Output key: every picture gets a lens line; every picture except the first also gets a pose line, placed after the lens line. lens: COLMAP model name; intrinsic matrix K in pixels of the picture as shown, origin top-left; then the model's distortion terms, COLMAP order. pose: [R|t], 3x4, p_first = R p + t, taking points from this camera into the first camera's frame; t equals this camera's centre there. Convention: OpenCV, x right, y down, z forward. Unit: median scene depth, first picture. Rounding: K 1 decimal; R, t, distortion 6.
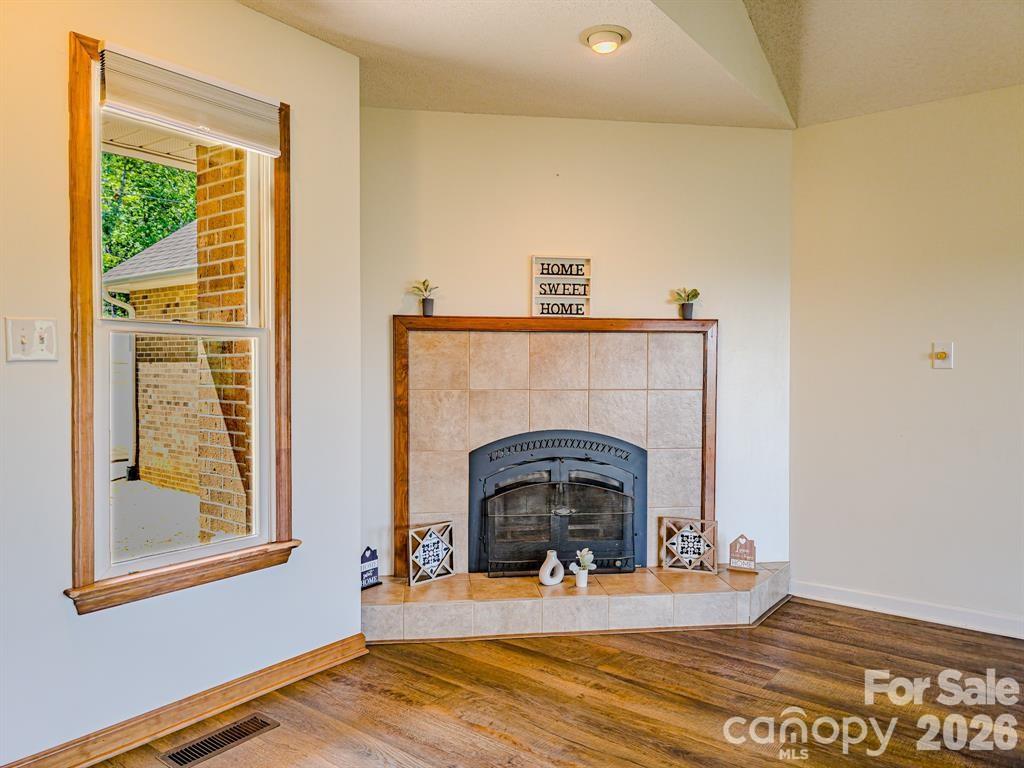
lens RADIAL K [[700.3, 0, 512.3], [0, 700.3, 366.2], [0, 0, 1]] dist [0.010991, -0.001539]
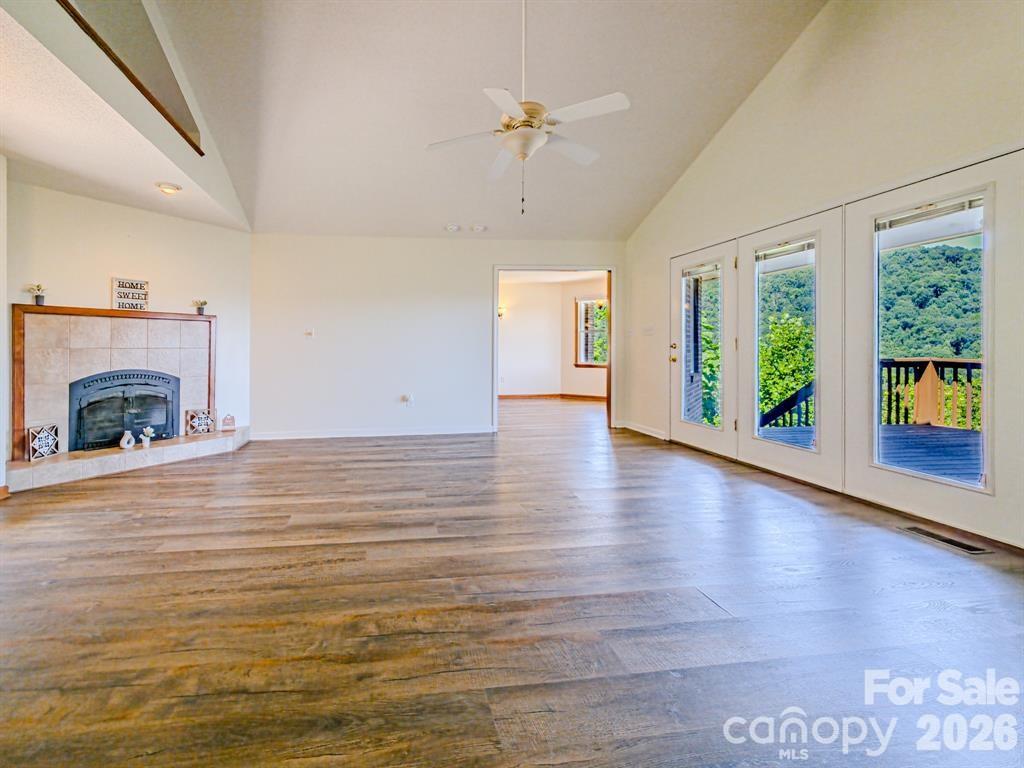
lens RADIAL K [[442.5, 0, 433.1], [0, 442.5, 342.7], [0, 0, 1]] dist [0.001130, 0.000282]
pose [[0.706702, 0.005444, 0.707491, -0.202575], [0.004064, 0.999923, -0.011754, 0.035794], [-0.707500, 0.011182, 0.706625, -0.439170]]
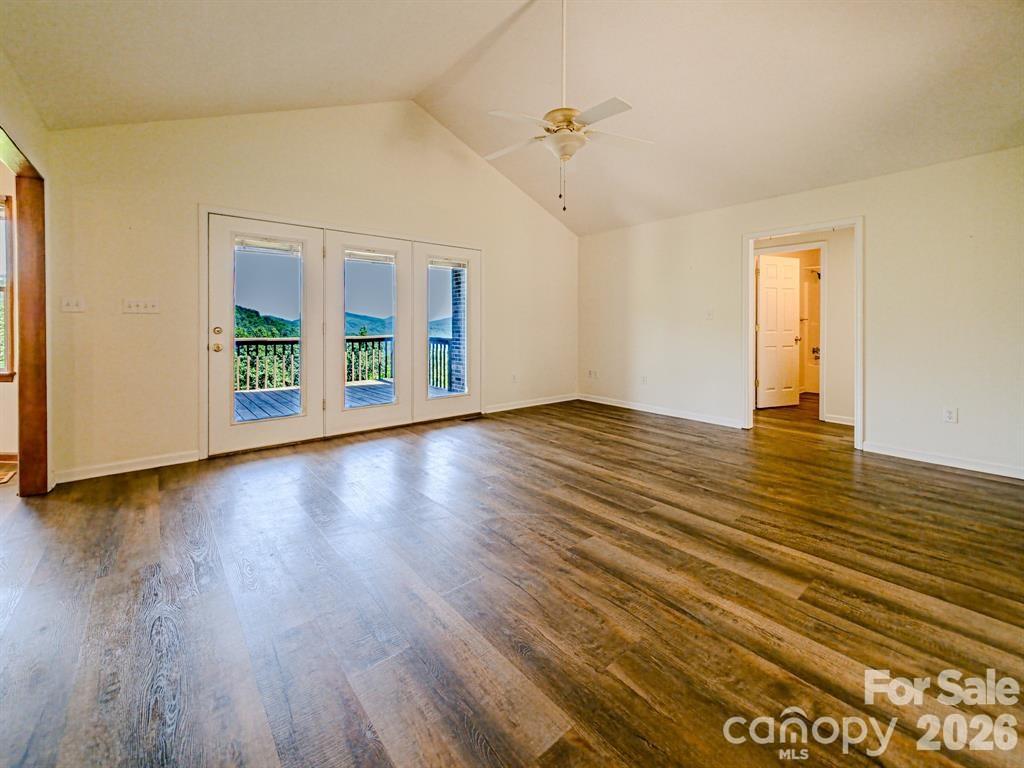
lens RADIAL K [[423.7, 0, 516.4], [0, 423.7, 373.8], [0, 0, 1]] dist [-0.000253, -0.000110]
pose [[-0.978438, -0.026214, 0.204869, 0.418132], [-0.002054, 0.993099, 0.117264, 0.017020], [-0.206530, 0.114315, -0.971739, 0.842164]]
